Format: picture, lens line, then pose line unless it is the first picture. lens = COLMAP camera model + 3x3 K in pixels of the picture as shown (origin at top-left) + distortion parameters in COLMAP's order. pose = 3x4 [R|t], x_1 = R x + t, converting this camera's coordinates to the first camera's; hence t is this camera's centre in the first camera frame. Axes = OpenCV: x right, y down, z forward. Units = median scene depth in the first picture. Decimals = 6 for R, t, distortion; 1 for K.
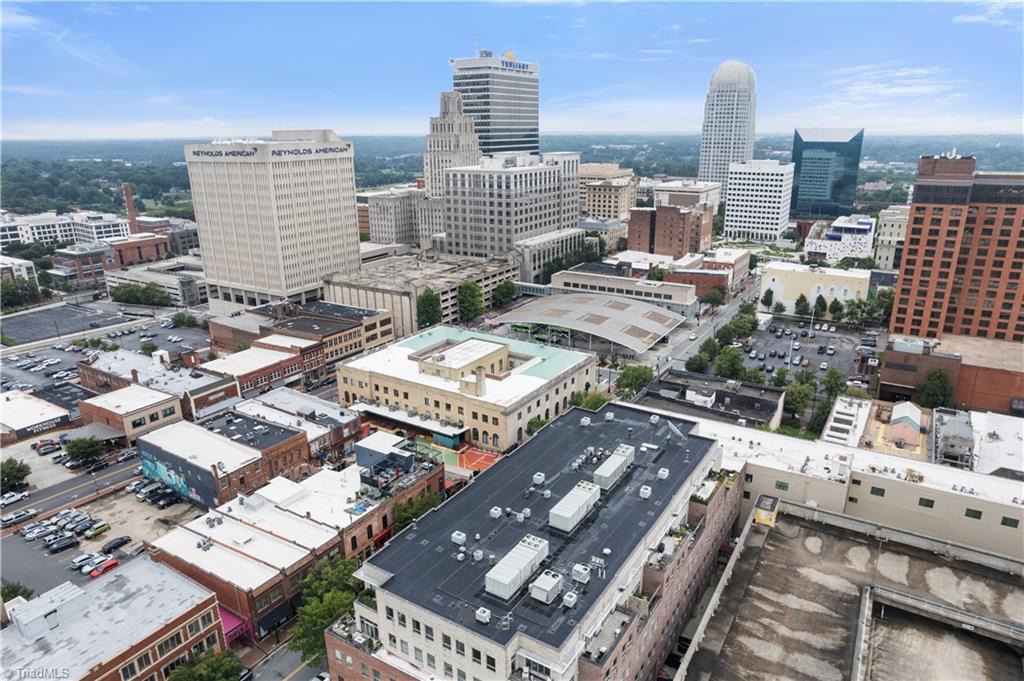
lens RADIAL K [[650.4, 0, 514.9], [0, 650.4, 343.9], [0, 0, 1]] dist [-0.036425, 0.007096]
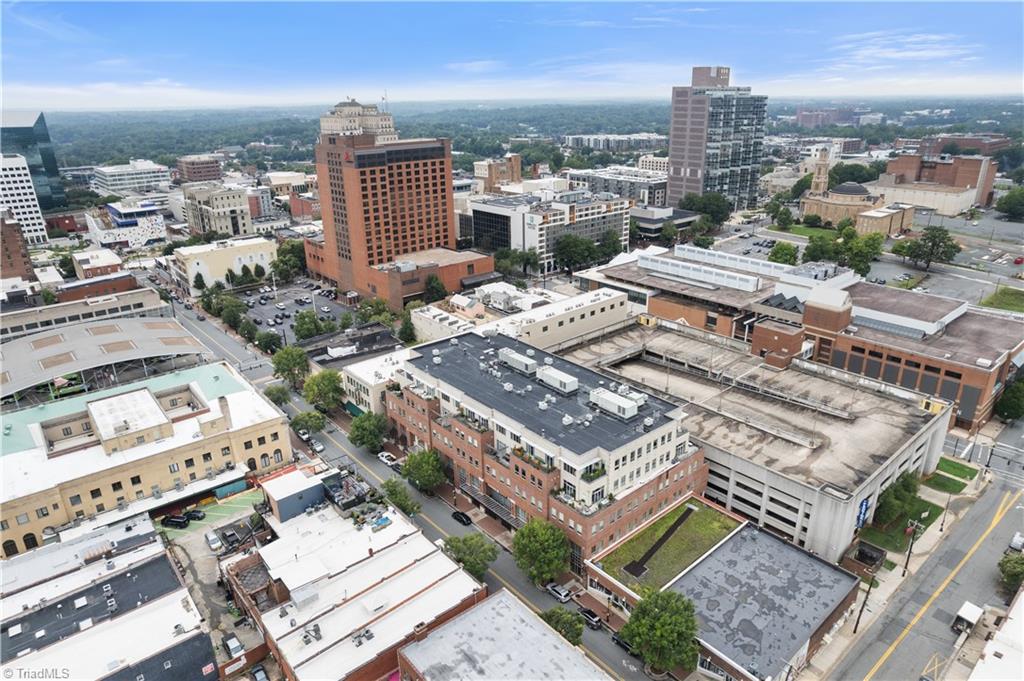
lens RADIAL K [[650.4, 0, 514.1], [0, 650.4, 340.1], [0, 0, 1]] dist [-0.036425, 0.007096]
pose [[0.311938, -0.335939, 0.888729, -0.635546], [0.314314, 0.919222, 0.237143, -0.111723], [-0.896605, 0.205366, 0.392331, 0.249924]]
